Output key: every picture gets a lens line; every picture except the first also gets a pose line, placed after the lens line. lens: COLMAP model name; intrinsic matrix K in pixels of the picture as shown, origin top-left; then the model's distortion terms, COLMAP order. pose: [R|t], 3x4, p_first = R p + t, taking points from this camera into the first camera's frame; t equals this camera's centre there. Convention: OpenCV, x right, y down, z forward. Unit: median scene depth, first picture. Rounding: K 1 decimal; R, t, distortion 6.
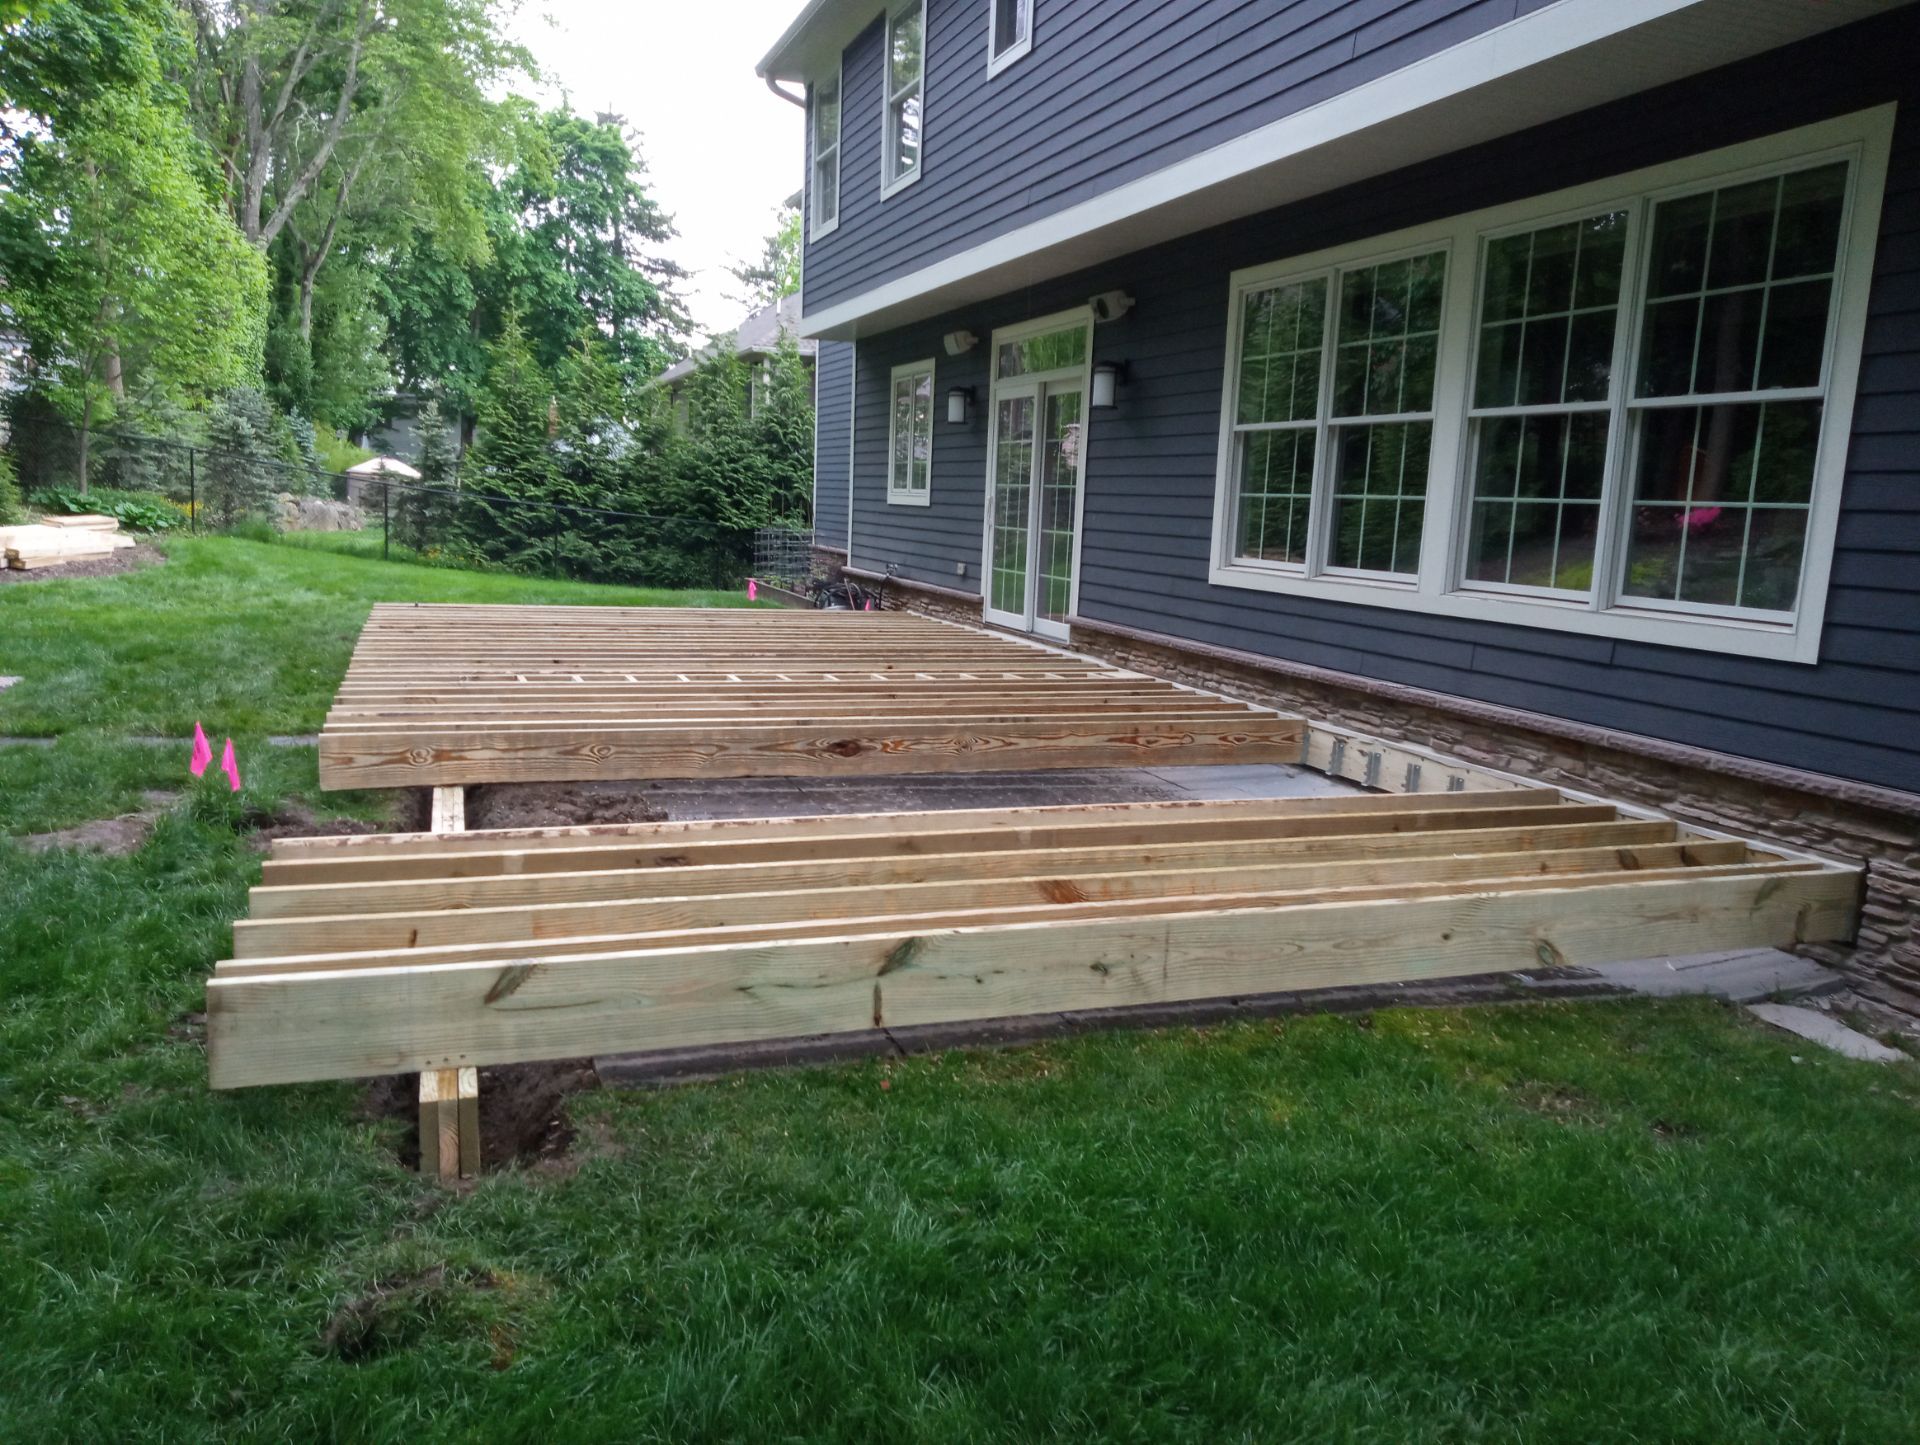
lens RADIAL K [[1420.9, 0, 964.1], [0, 1420.9, 759.3], [0, 0, 1]] dist [0.014452, -0.000291]
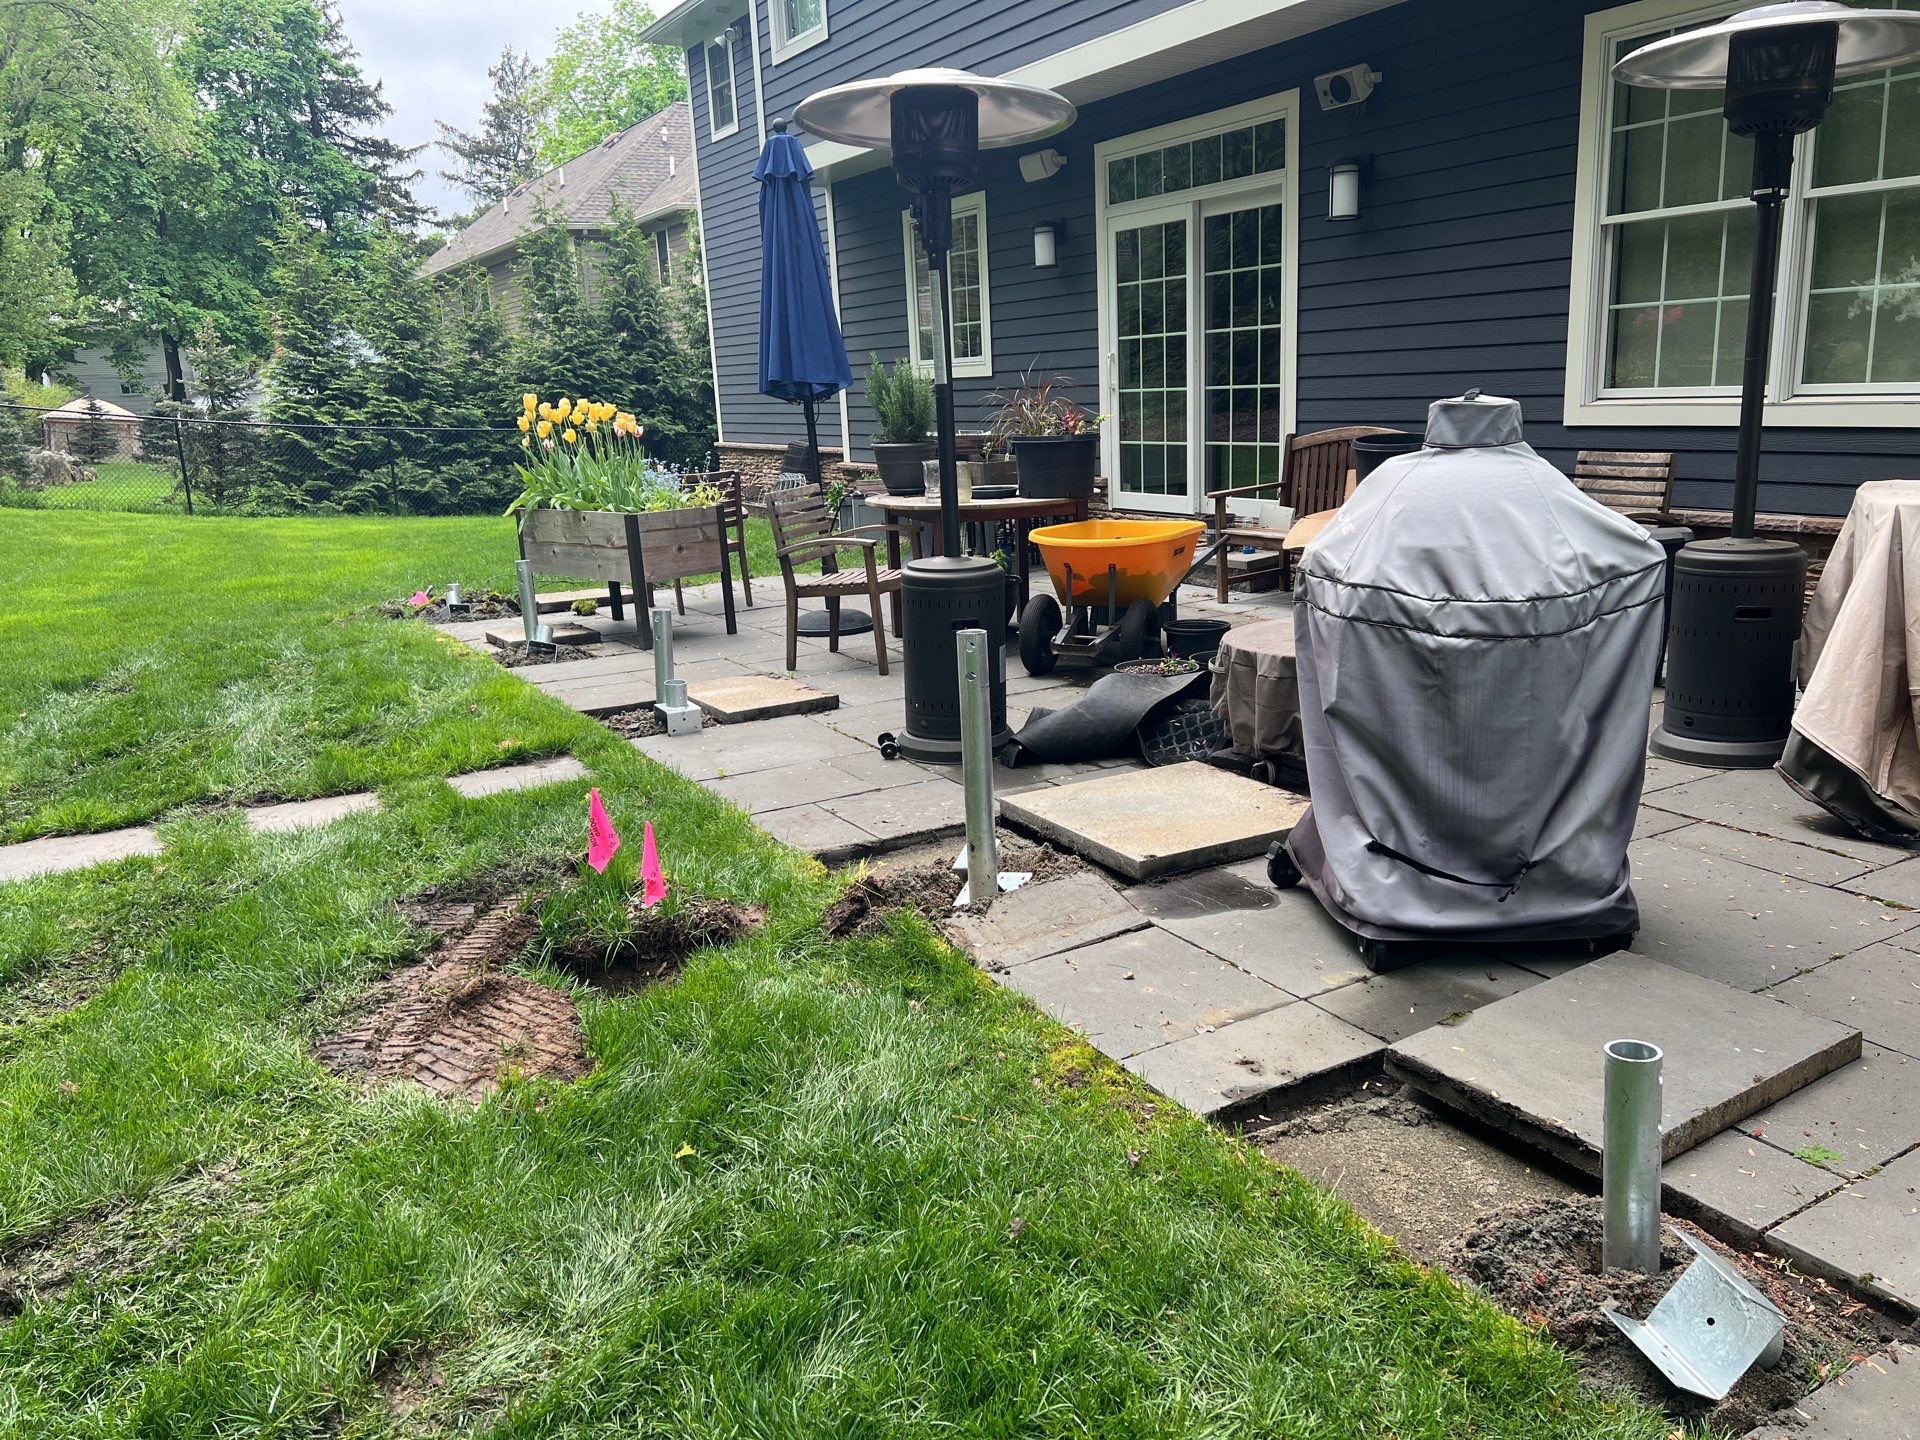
lens RADIAL K [[1451.5, 0, 960.0], [0, 1451.5, 720.0], [0, 0, 1]] dist [0.010484, 0.007199]
pose [[0.977708, -0.133000, 0.162473, -0.120741], [0.124255, 0.990255, 0.062896, -0.021745], [-0.169255, -0.041306, 0.984706, 0.101084]]
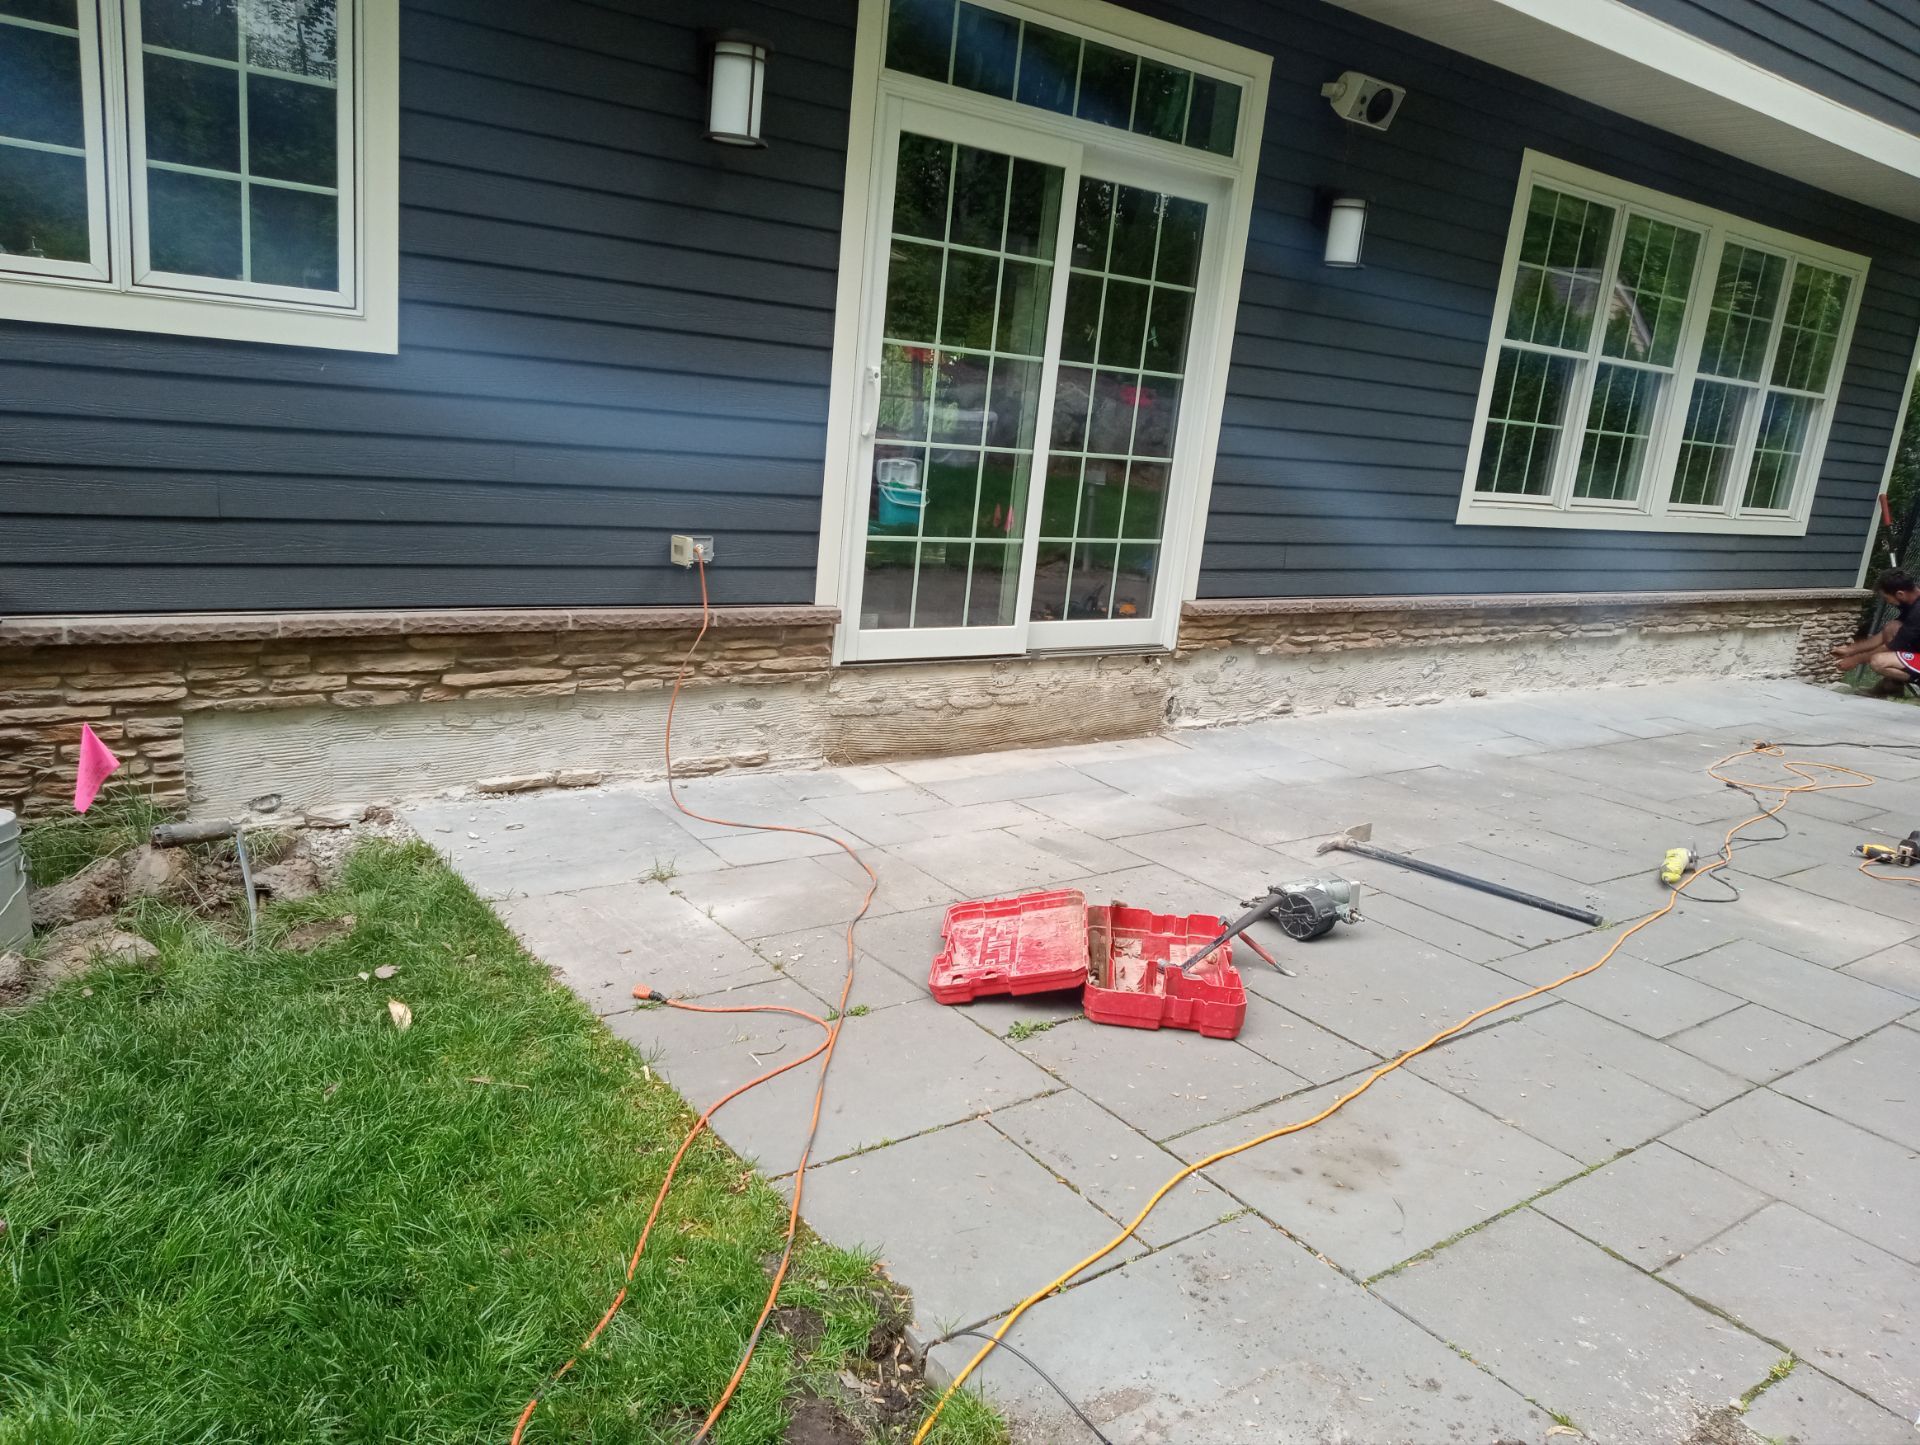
lens RADIAL K [[1451.5, 0, 960.0], [0, 1451.5, 722.5], [0, 0, 1]] dist [0.010484, 0.007199]
pose [[-0.297579, -0.288892, 0.909938, -0.213881], [0.058384, 0.945827, 0.319379, -0.117216], [-0.952910, 0.148167, -0.264592, 0.586532]]
